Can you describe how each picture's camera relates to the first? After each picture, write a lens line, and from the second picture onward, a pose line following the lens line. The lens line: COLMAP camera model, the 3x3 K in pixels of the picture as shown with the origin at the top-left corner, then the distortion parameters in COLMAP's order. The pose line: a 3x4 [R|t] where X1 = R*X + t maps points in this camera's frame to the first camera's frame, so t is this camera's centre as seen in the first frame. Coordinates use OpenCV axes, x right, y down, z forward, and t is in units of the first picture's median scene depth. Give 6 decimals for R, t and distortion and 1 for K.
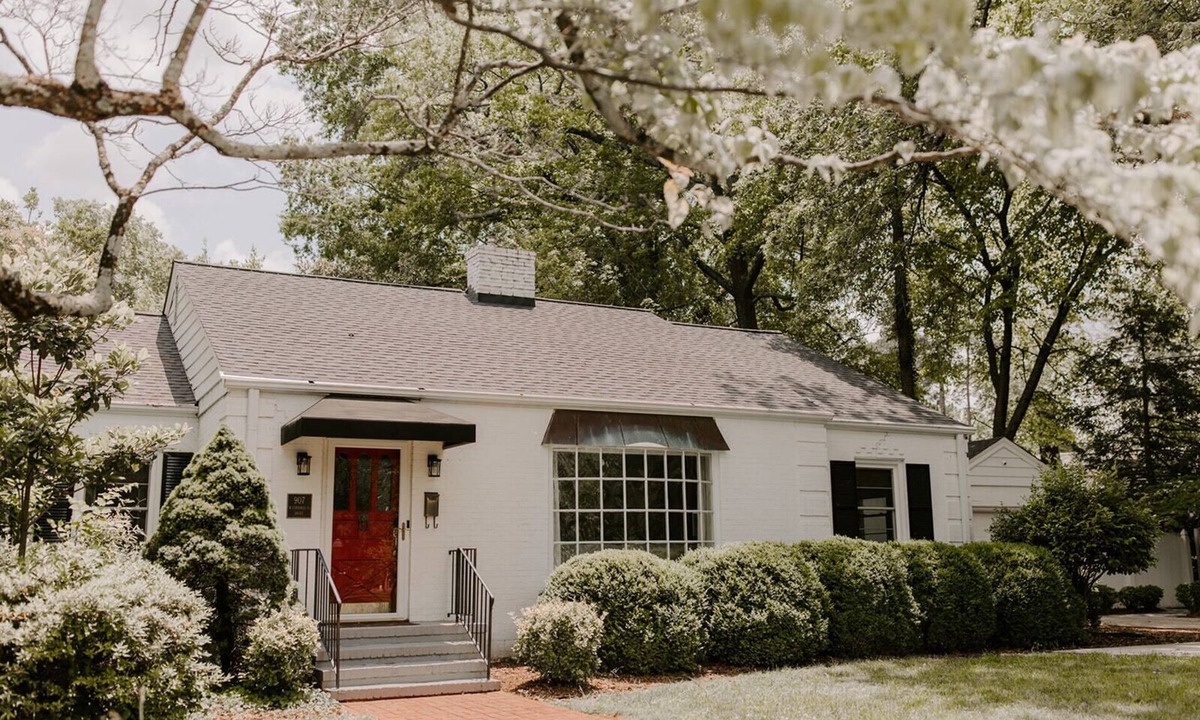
lens RADIAL K [[1115.7, 0, 600.3], [0, 1115.7, 363.1], [0, 0, 1]] dist [0.013788, 0.010476]
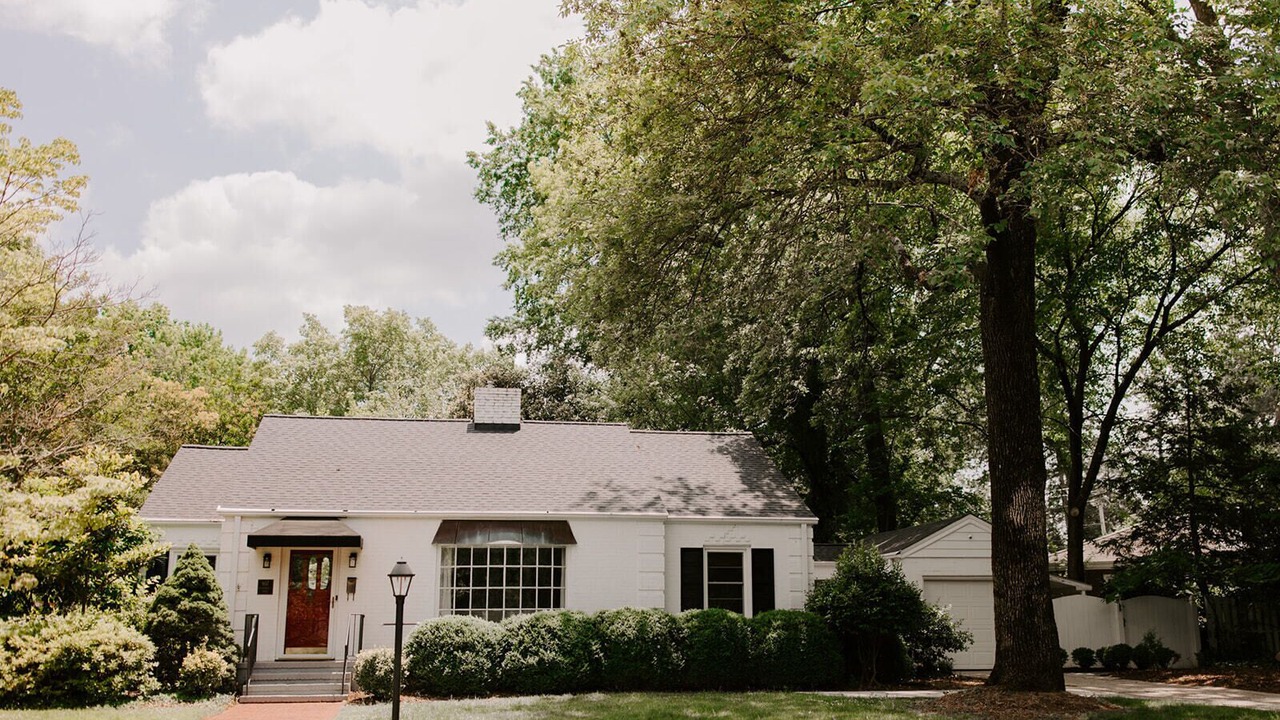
lens RADIAL K [[1225.3, 0, 665.4], [0, 1225.3, 356.8], [0, 0, 1]] dist [0.007528, 0.007505]
pose [[0.954317, -0.053033, -0.294052, 0.796684], [0.044056, 0.998341, -0.037074, -0.110695], [0.295531, 0.022426, 0.955070, -0.524222]]
